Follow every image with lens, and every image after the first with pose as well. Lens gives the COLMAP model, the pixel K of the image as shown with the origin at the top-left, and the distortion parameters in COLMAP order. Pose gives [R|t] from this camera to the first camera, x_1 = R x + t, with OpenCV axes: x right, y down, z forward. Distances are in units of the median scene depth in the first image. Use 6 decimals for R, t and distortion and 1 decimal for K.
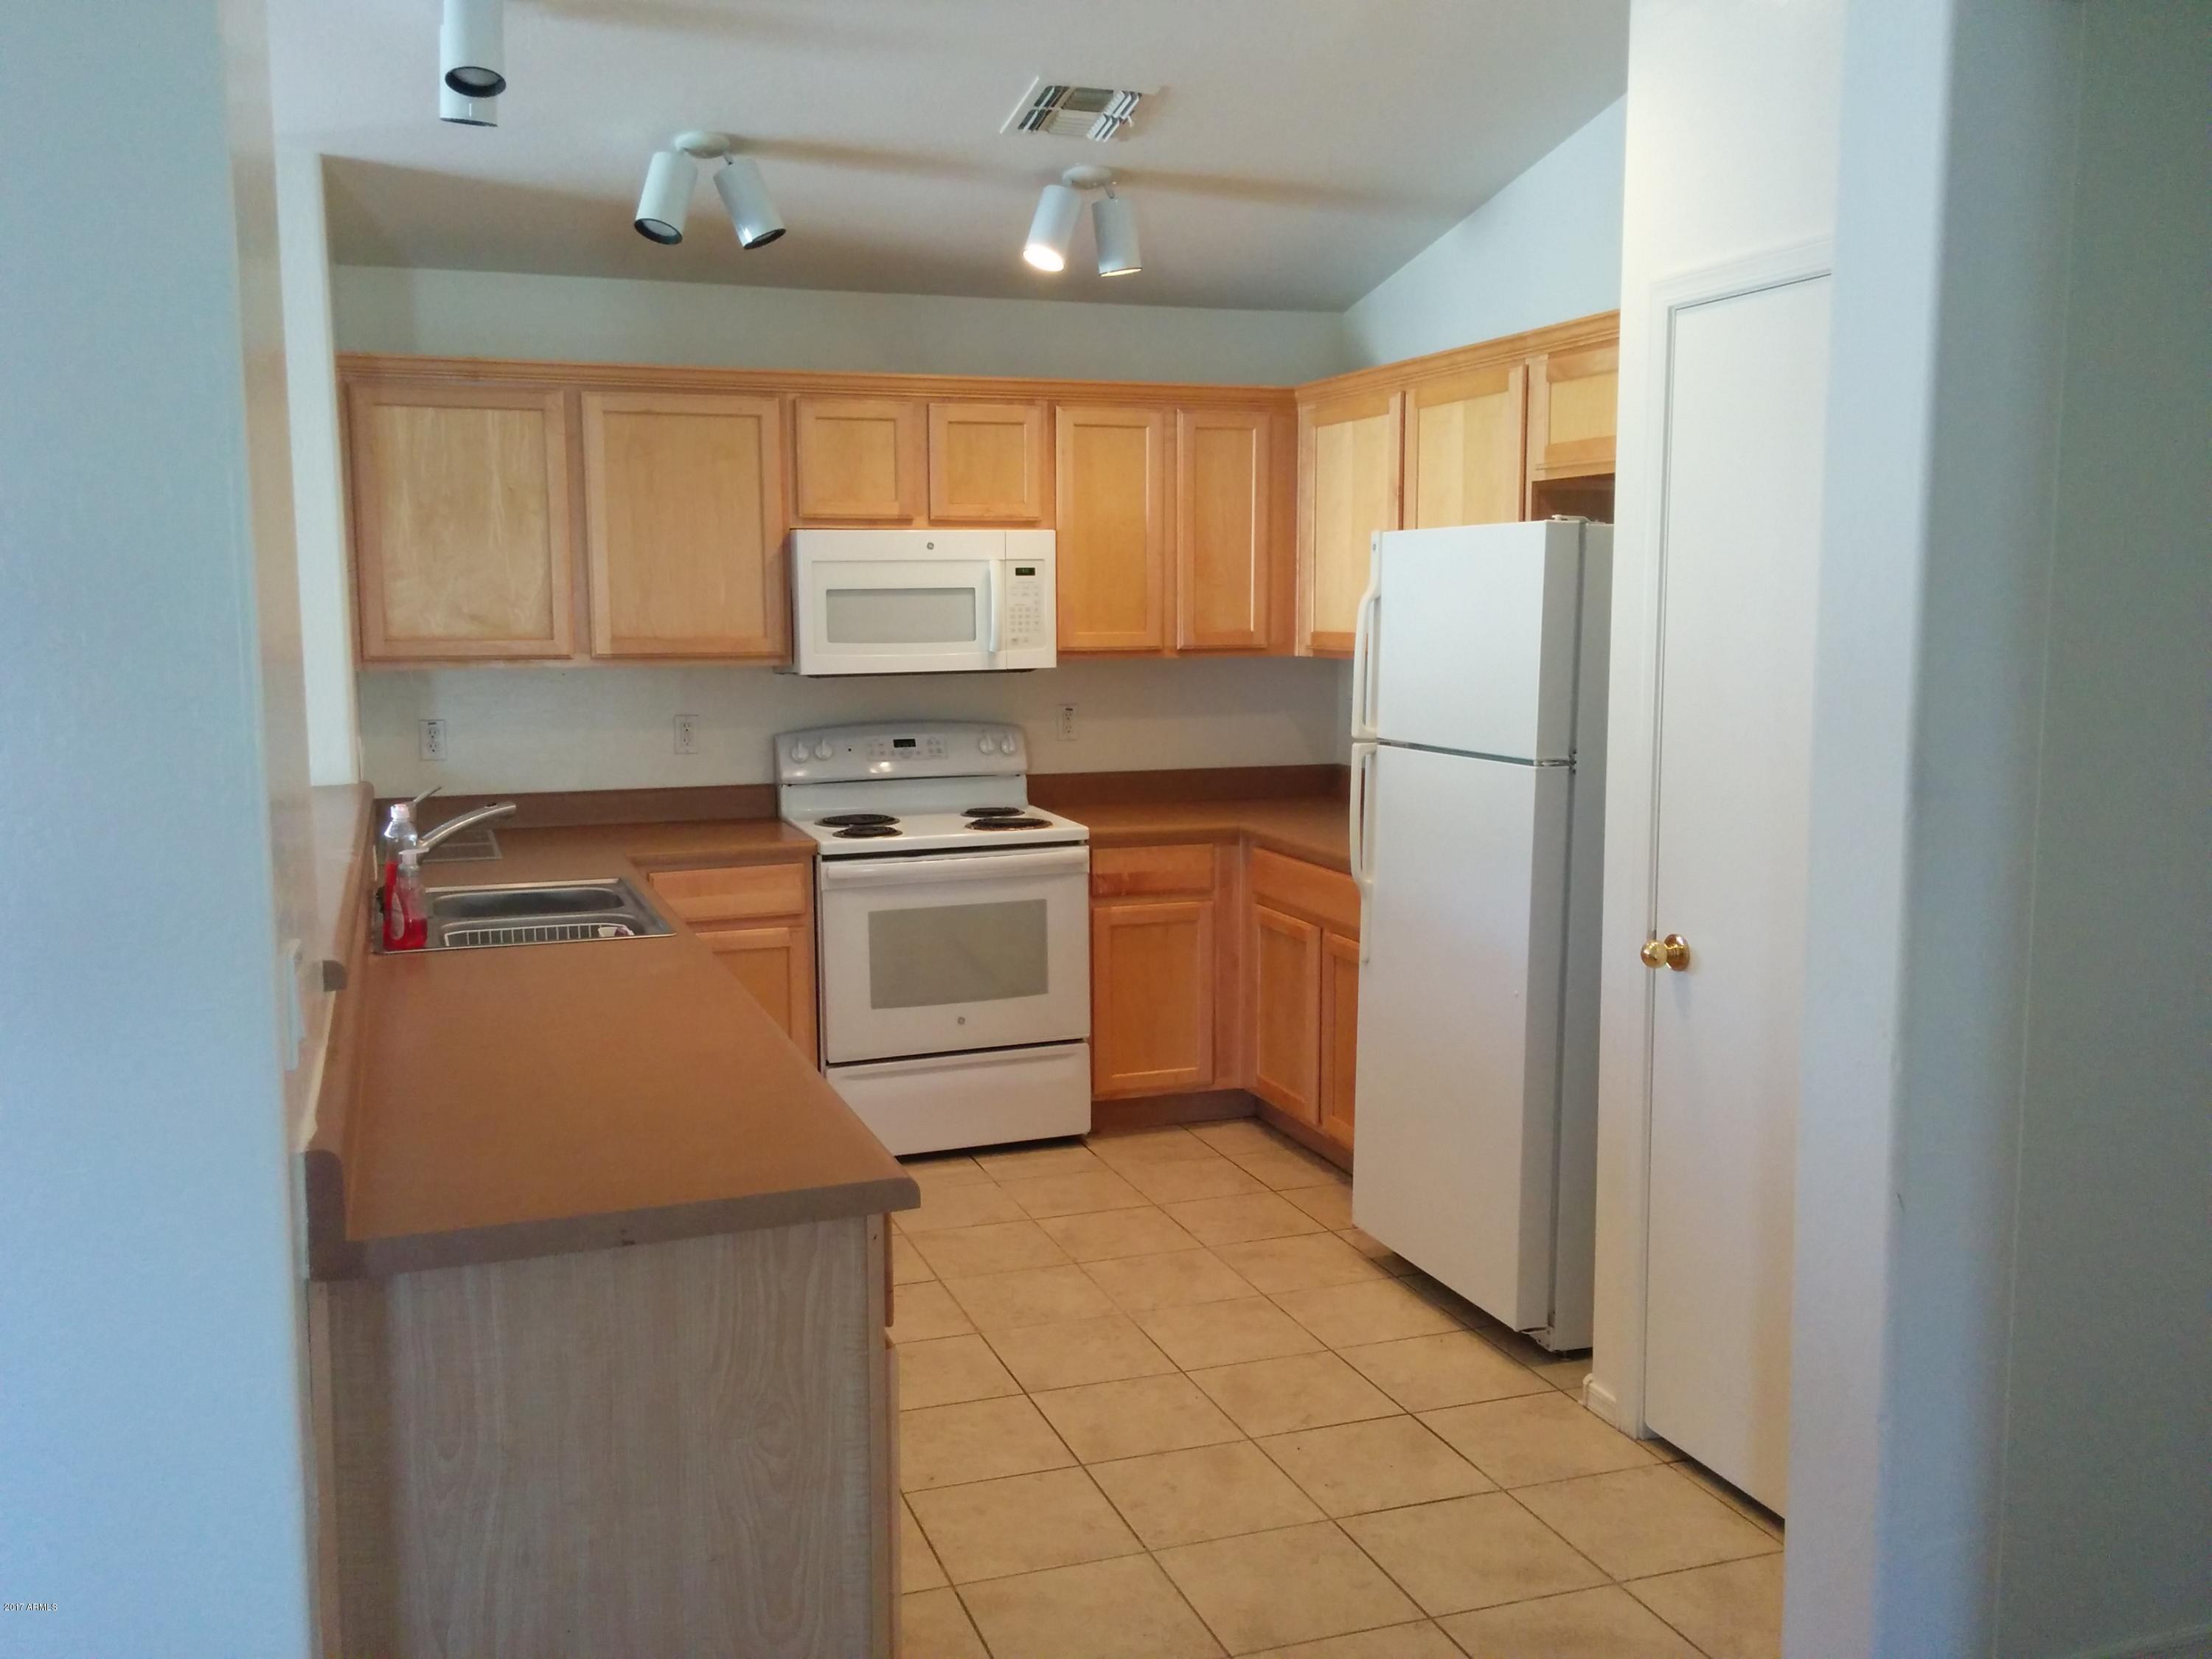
lens RADIAL K [[1917.3, 0, 1106.0], [0, 1917.3, 829.5], [0, 0, 1]] dist [0.065609, -0.117589]
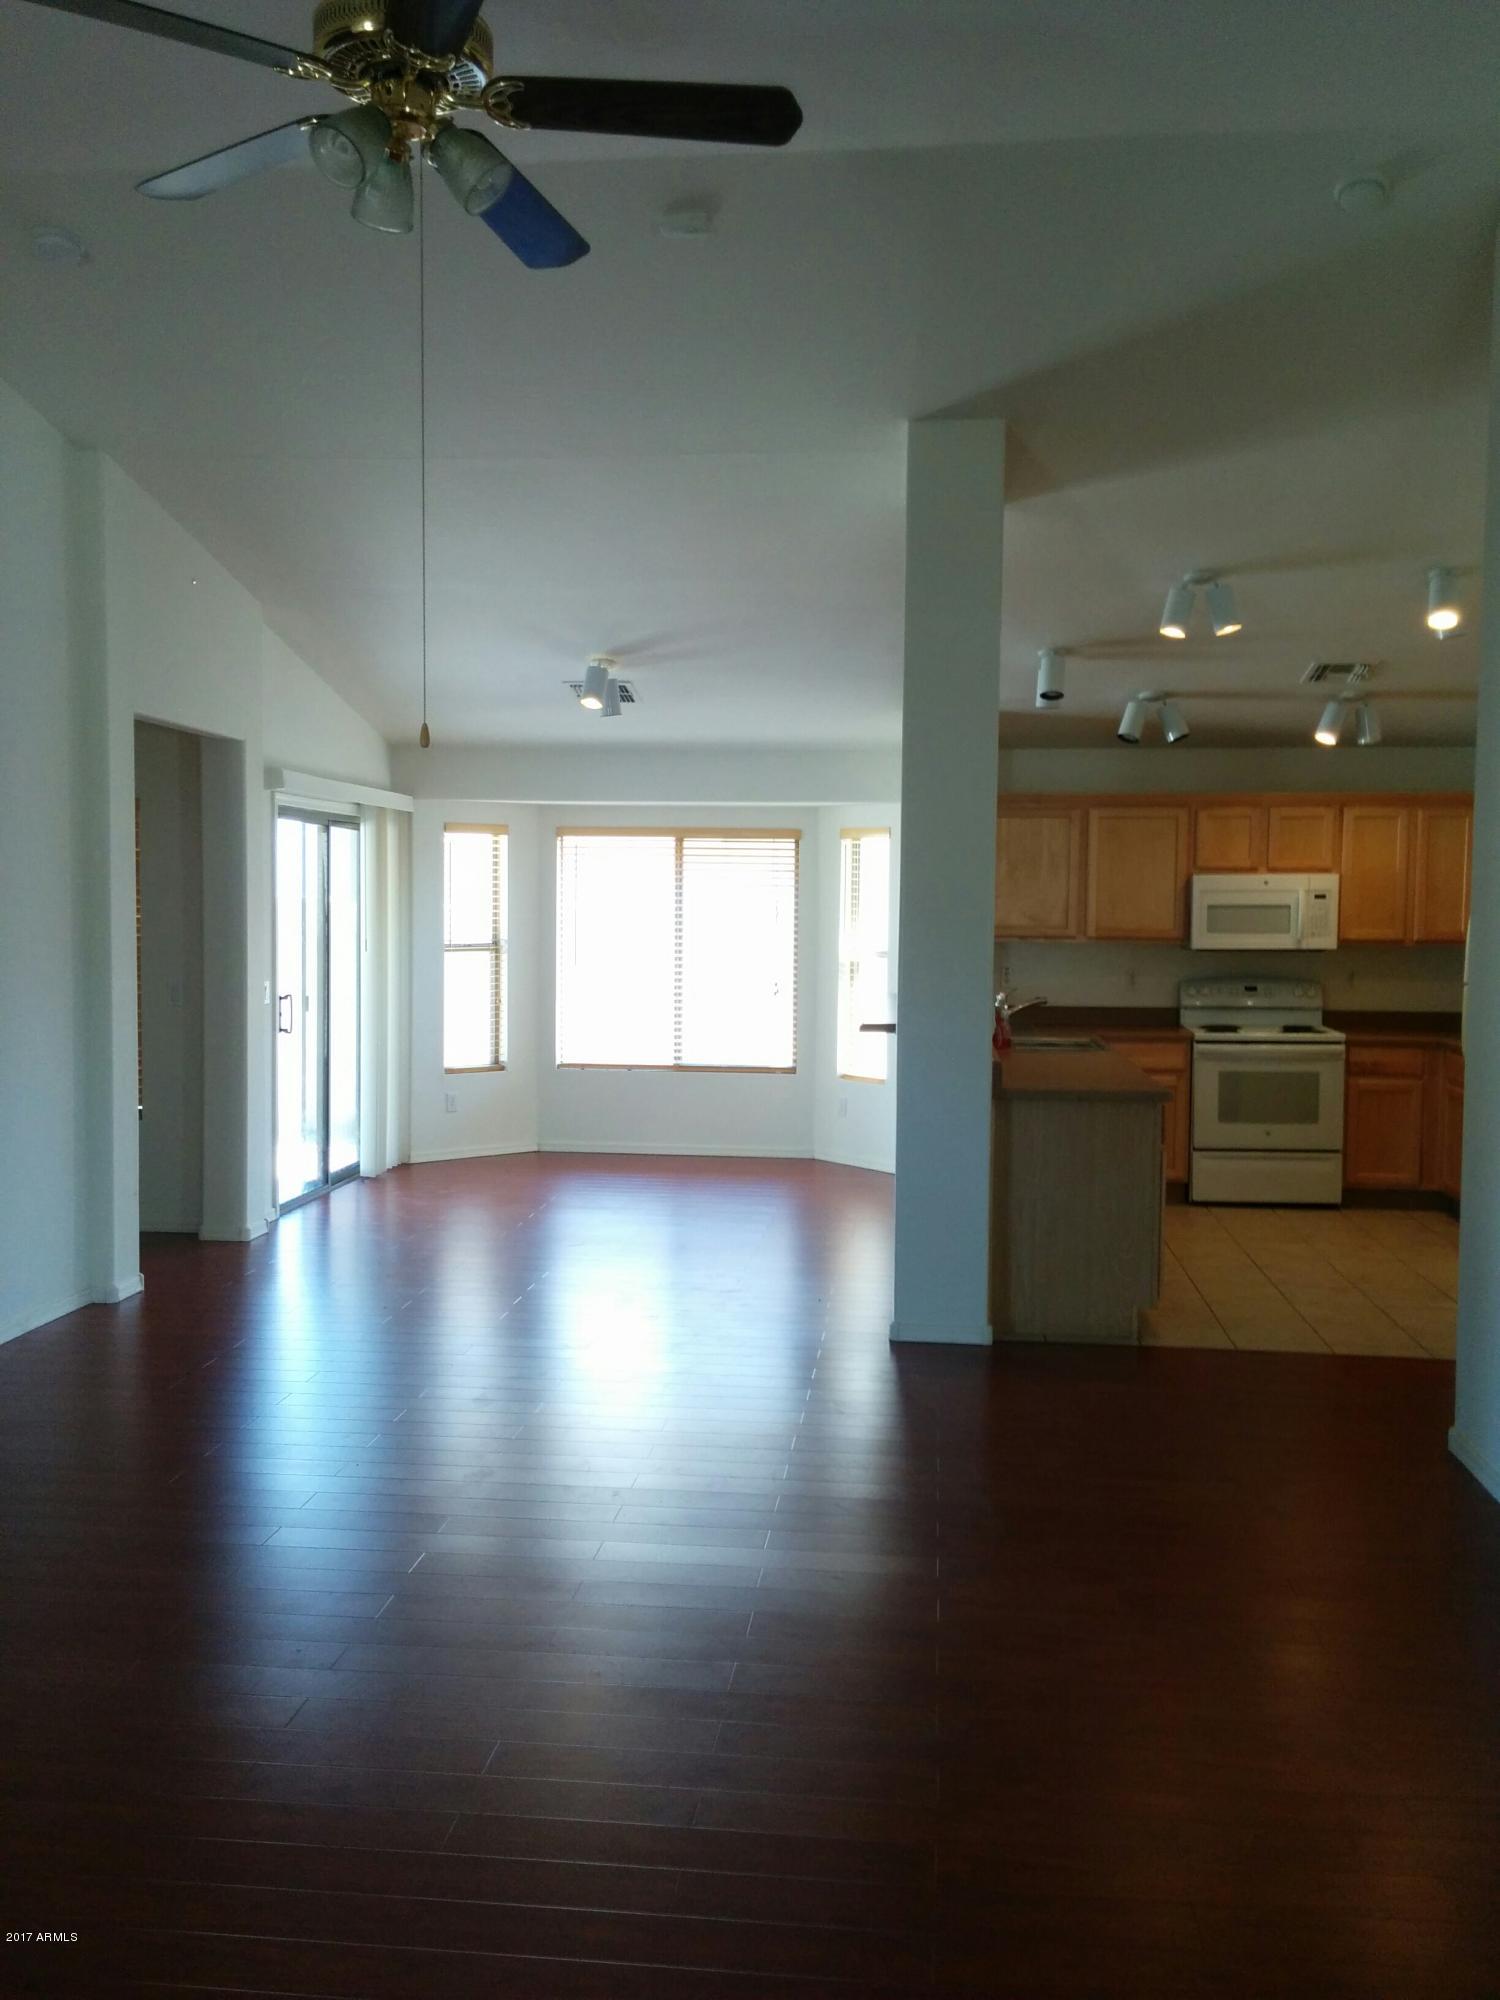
lens RADIAL K [[1733.5, 0, 750.0], [0, 1733.5, 1000.0], [0, 0, 1]] dist [0.065609, -0.117589]
pose [[0.897574, 0.037180, -0.439293, 0.211877], [-0.067104, 0.996349, -0.052781, 0.092373], [0.435726, 0.076853, 0.896792, -0.754416]]
